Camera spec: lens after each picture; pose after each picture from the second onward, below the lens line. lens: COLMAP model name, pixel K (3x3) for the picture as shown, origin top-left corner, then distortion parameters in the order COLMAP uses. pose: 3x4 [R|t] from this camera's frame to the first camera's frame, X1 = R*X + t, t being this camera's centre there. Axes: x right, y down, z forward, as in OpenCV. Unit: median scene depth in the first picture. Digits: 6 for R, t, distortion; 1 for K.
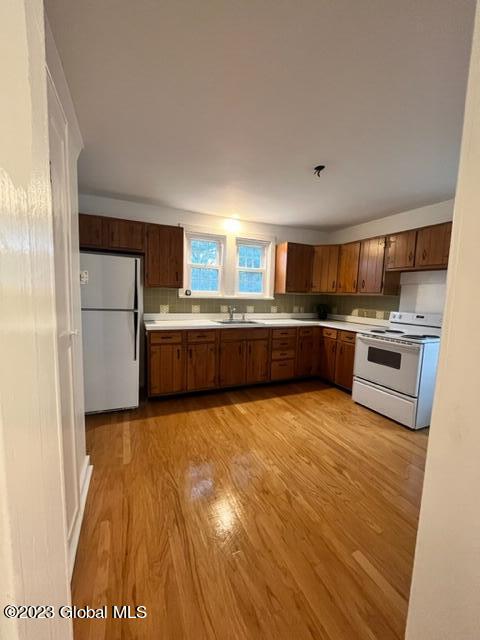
lens RADIAL K [[259.0, 0, 240.7], [0, 259.0, 320.5], [0, 0, 1]] dist [-0.001992, 0.000010]
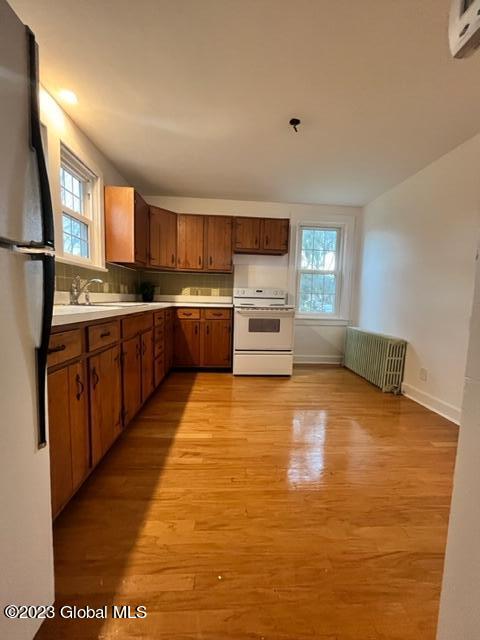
lens RADIAL K [[259.0, 0, 240.7], [0, 259.0, 320.5], [0, 0, 1]] dist [-0.001992, 0.000010]
pose [[0.352491, -0.103293, 0.930097, -0.472050], [0.081712, 0.993491, 0.079365, 0.019446], [-0.932241, 0.048025, 0.358637, 0.596393]]
